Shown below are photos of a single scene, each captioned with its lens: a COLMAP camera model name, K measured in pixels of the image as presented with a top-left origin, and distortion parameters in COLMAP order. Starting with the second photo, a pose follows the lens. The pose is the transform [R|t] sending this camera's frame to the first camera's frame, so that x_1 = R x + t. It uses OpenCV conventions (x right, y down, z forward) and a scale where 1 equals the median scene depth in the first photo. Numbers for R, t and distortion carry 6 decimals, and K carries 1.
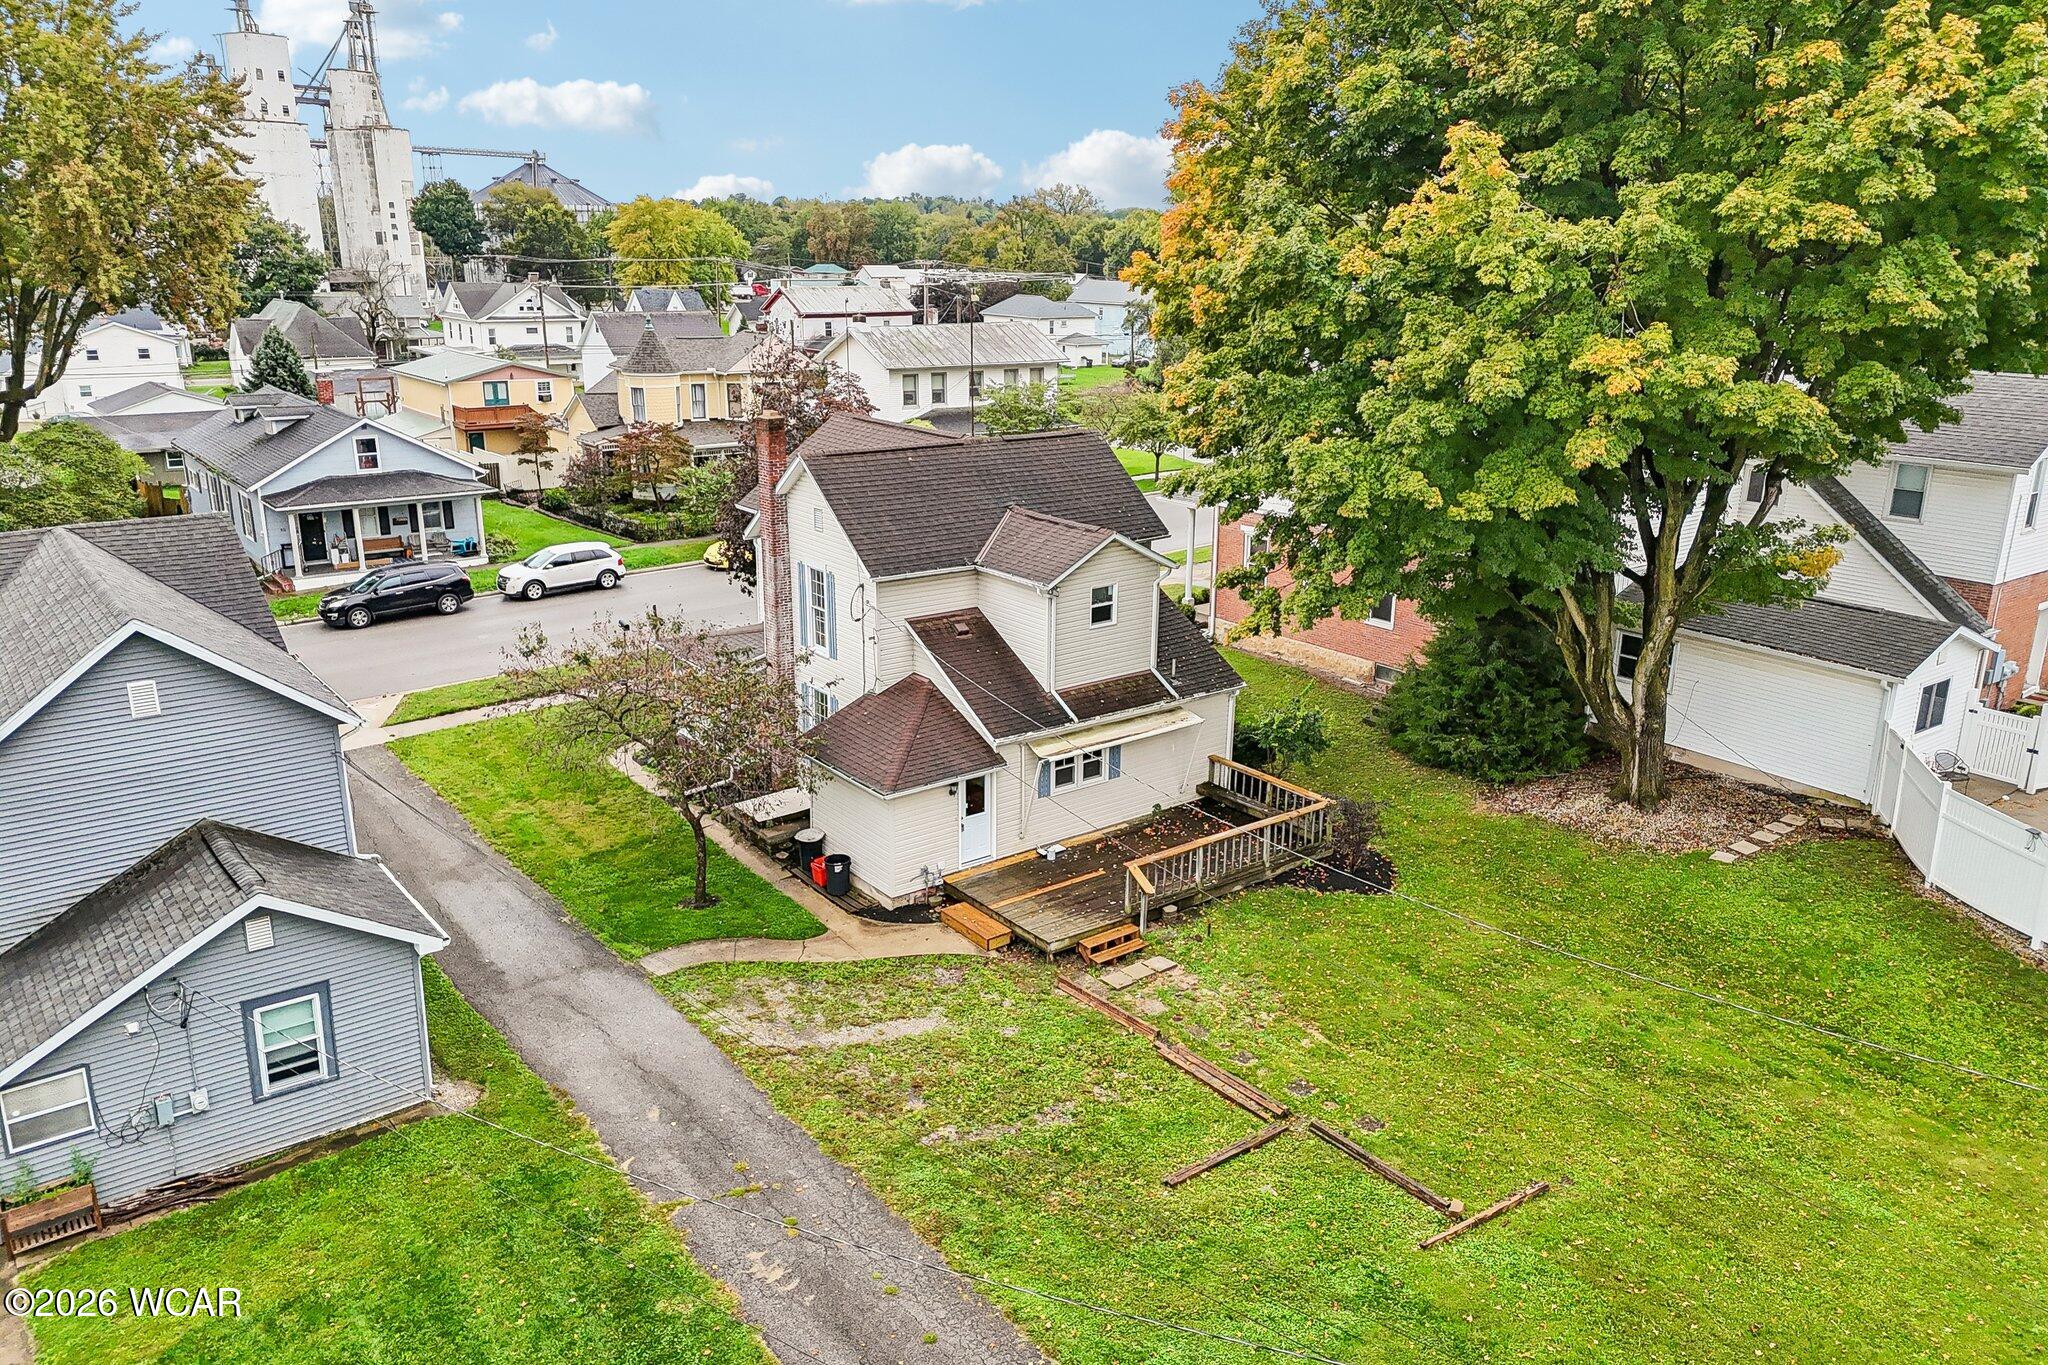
lens RADIAL K [[1501.5, 0, 1001.6], [0, 1501.5, 685.6], [0, 0, 1]] dist [0.056876, -0.036402]
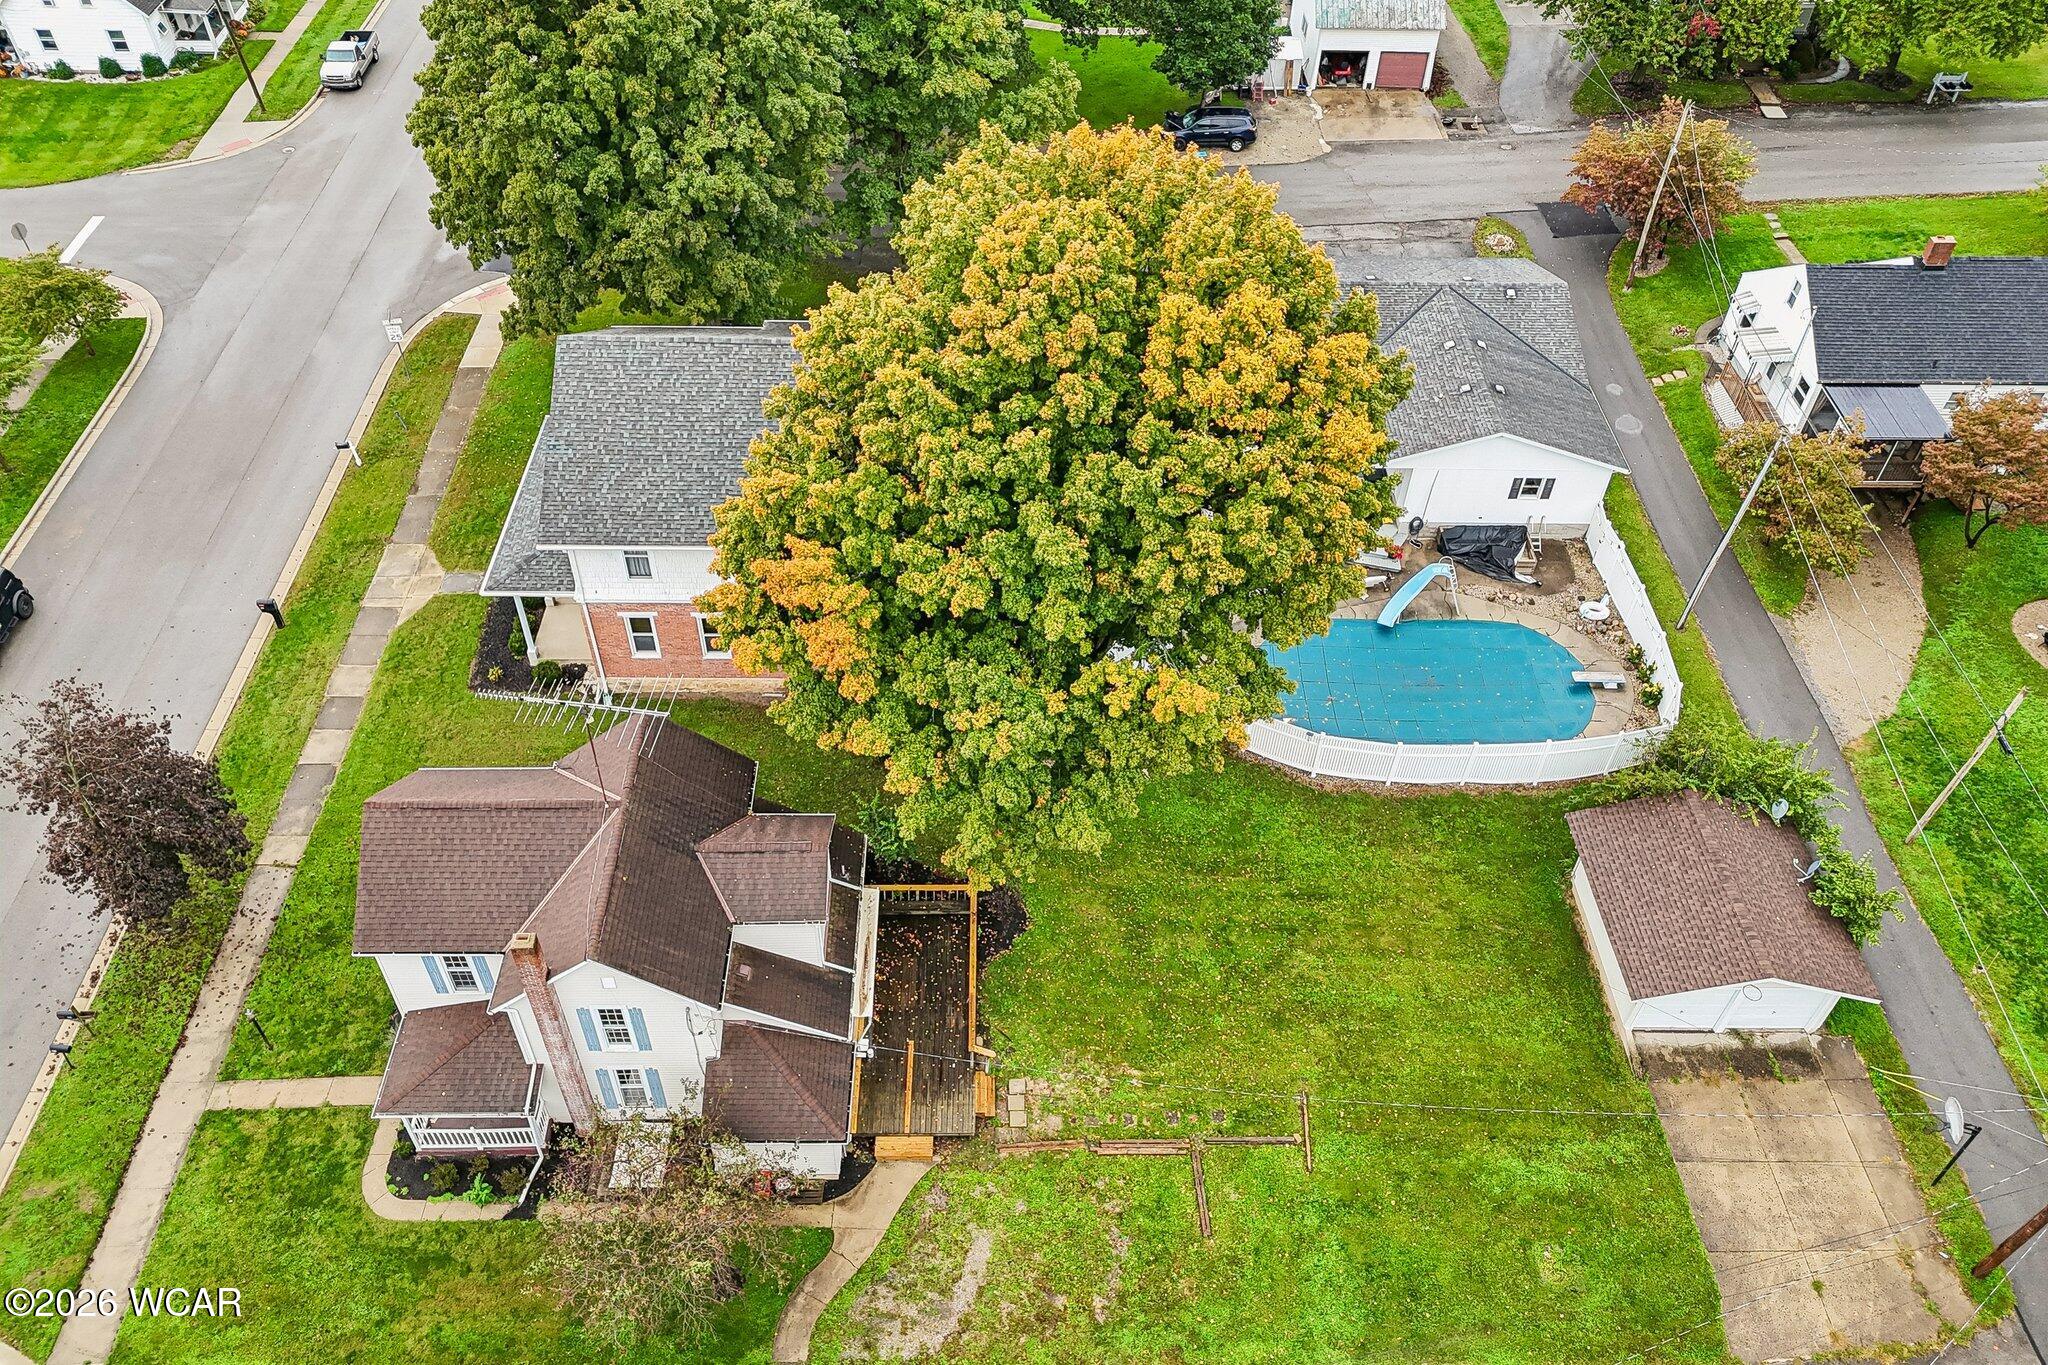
lens RADIAL K [[1501.5, 0, 1027.1], [0, 1501.5, 684.0], [0, 0, 1]] dist [0.056876, -0.036402]
pose [[0.580401, -0.564987, 0.586451, -0.497245], [0.218827, 0.801883, 0.555966, -0.889356], [-0.784379, -0.194352, 0.589048, 0.128222]]
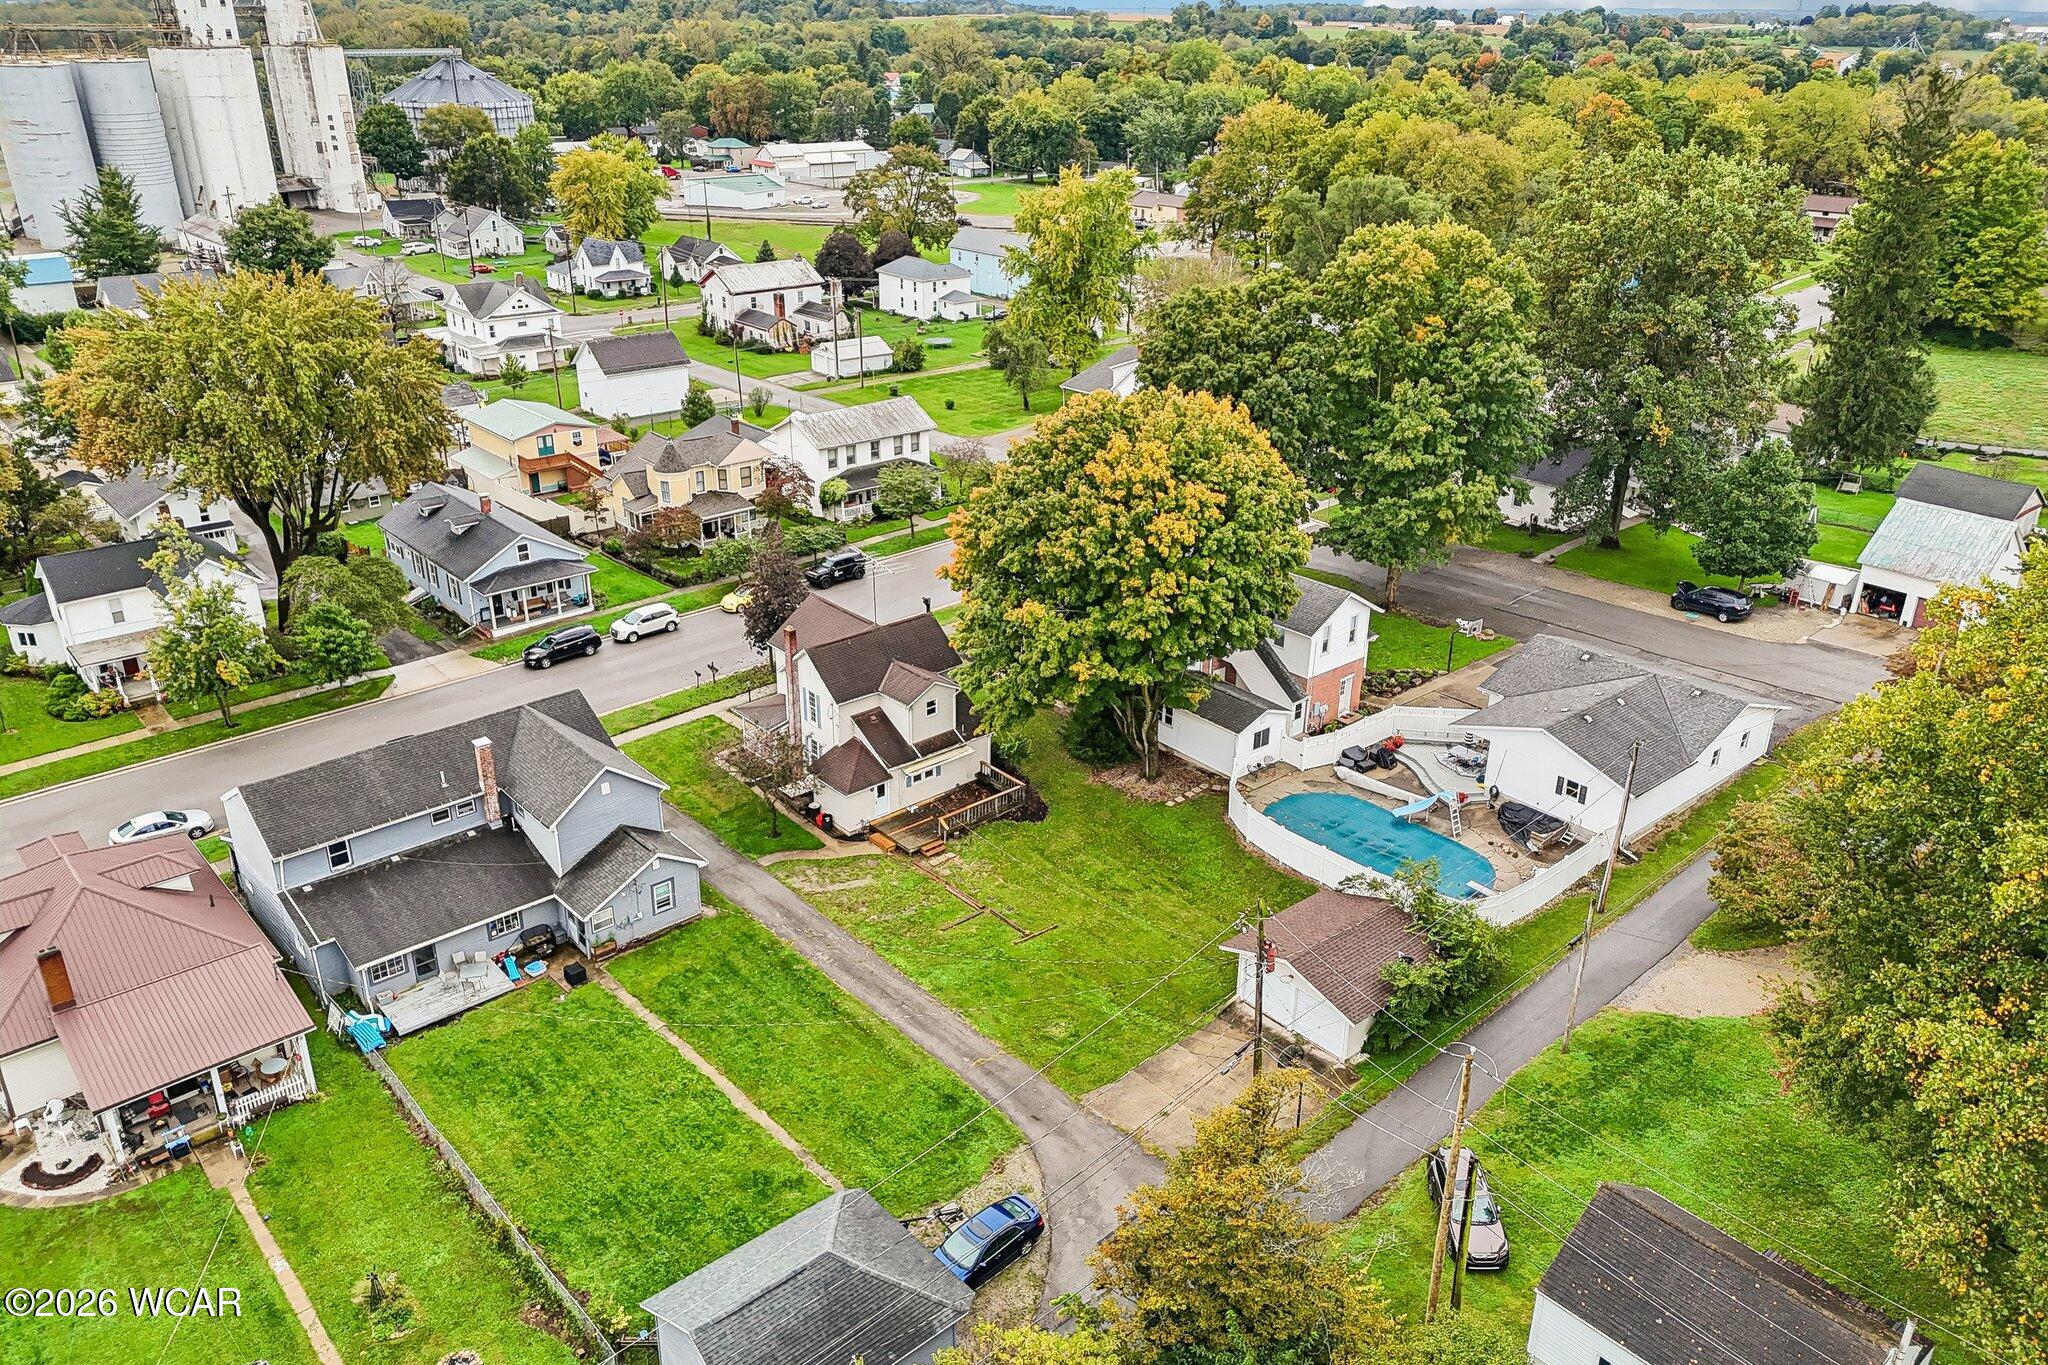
lens RADIAL K [[1501.5, 0, 1028.5], [0, 1501.5, 681.9], [0, 0, 1]] dist [0.056876, -0.036402]
pose [[0.996739, -0.023880, 0.077084, 0.038226], [0.013693, 0.991410, 0.130073, -0.418352], [-0.079528, -0.128593, 0.988503, -1.451730]]
